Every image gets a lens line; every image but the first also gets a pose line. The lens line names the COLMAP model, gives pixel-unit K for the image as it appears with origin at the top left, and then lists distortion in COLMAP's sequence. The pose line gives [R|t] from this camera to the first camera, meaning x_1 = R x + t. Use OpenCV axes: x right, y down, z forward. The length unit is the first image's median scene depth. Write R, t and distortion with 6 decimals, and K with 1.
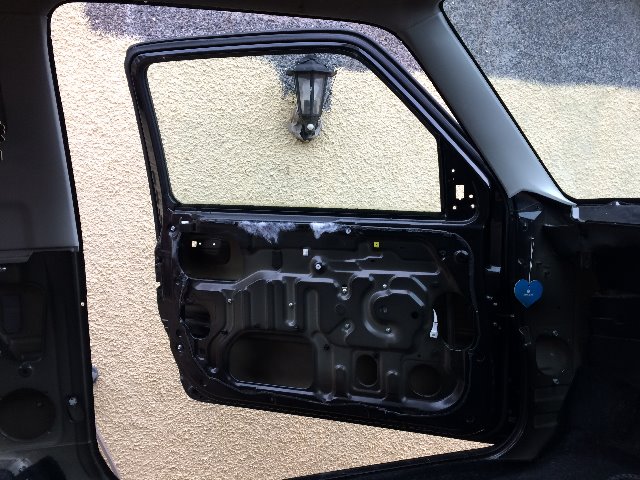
lens RADIAL K [[549.9, 0, 320.0], [0, 549.9, 240.0], [0, 0, 1]] dist [0.082886, -0.125175]
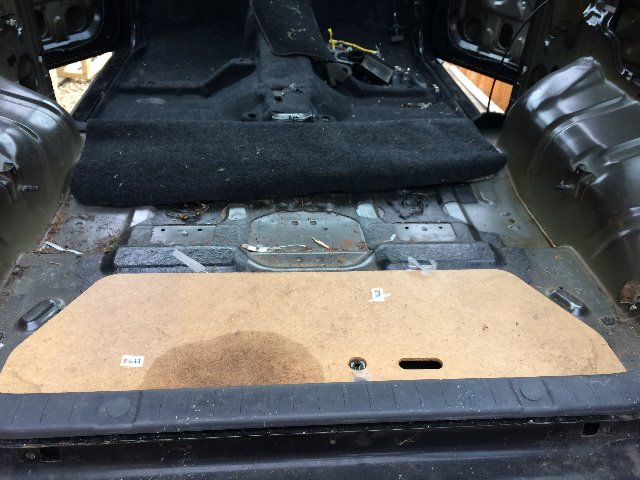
lens RADIAL K [[549.9, 0, 320.0], [0, 549.9, 240.0], [0, 0, 1]] dist [0.082886, -0.125175]
pose [[0.160968, -0.536799, 0.828213, -1.234347], [0.055288, 0.842742, 0.535470, 0.011981], [-0.985410, -0.040403, 0.165333, 0.161712]]
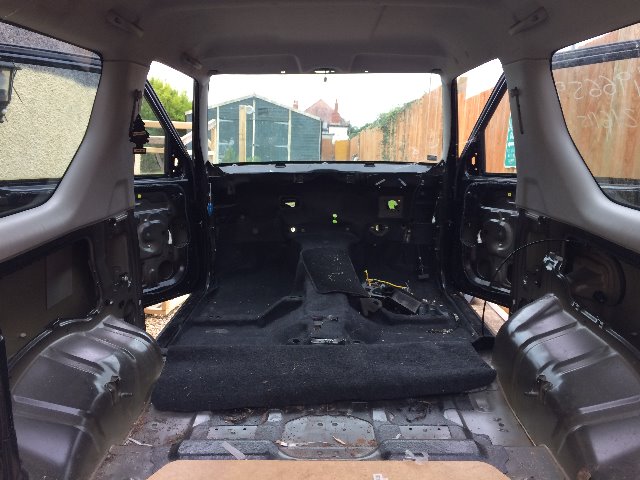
lens RADIAL K [[549.9, 0, 320.0], [0, 549.9, 240.0], [0, 0, 1]] dist [0.082886, -0.125175]
pose [[0.253311, -0.171582, 0.952047, -1.457149], [0.102305, 0.983377, 0.150008, -0.059970], [-0.961960, 0.059400, 0.266654, 0.046135]]
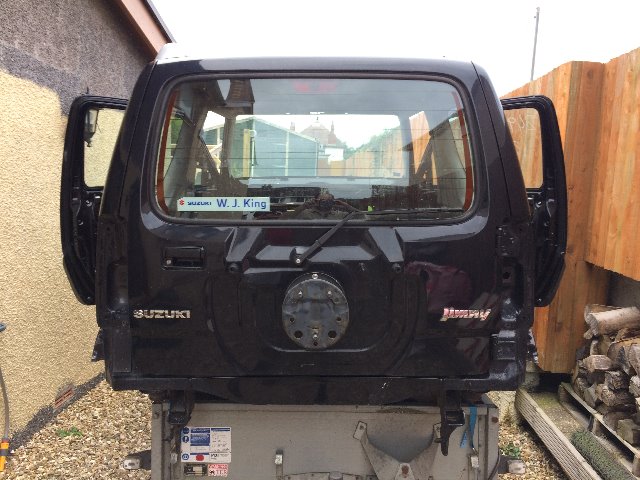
lens RADIAL K [[549.9, 0, 320.0], [0, 549.9, 240.0], [0, 0, 1]] dist [0.082886, -0.125175]
pose [[0.246956, -0.136179, 0.959410, -2.151321], [0.097042, 0.988575, 0.115340, -0.039958], [-0.964156, 0.064619, 0.257349, -0.147066]]
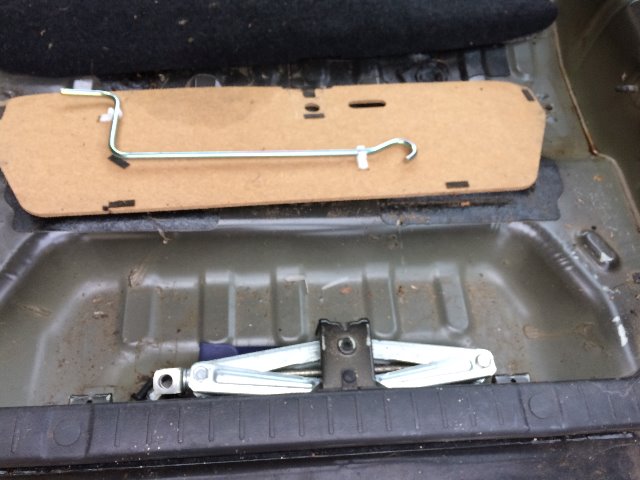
lens RADIAL K [[555.2, 0, 320.0], [0, 555.2, 240.0], [0, 0, 1]] dist [0.086064, -0.132291]
pose [[0.173695, -0.831460, 0.527735, -1.028044], [0.020078, 0.538760, 0.842220, -0.042000], [-0.984595, -0.135693, 0.110274, 0.191504]]
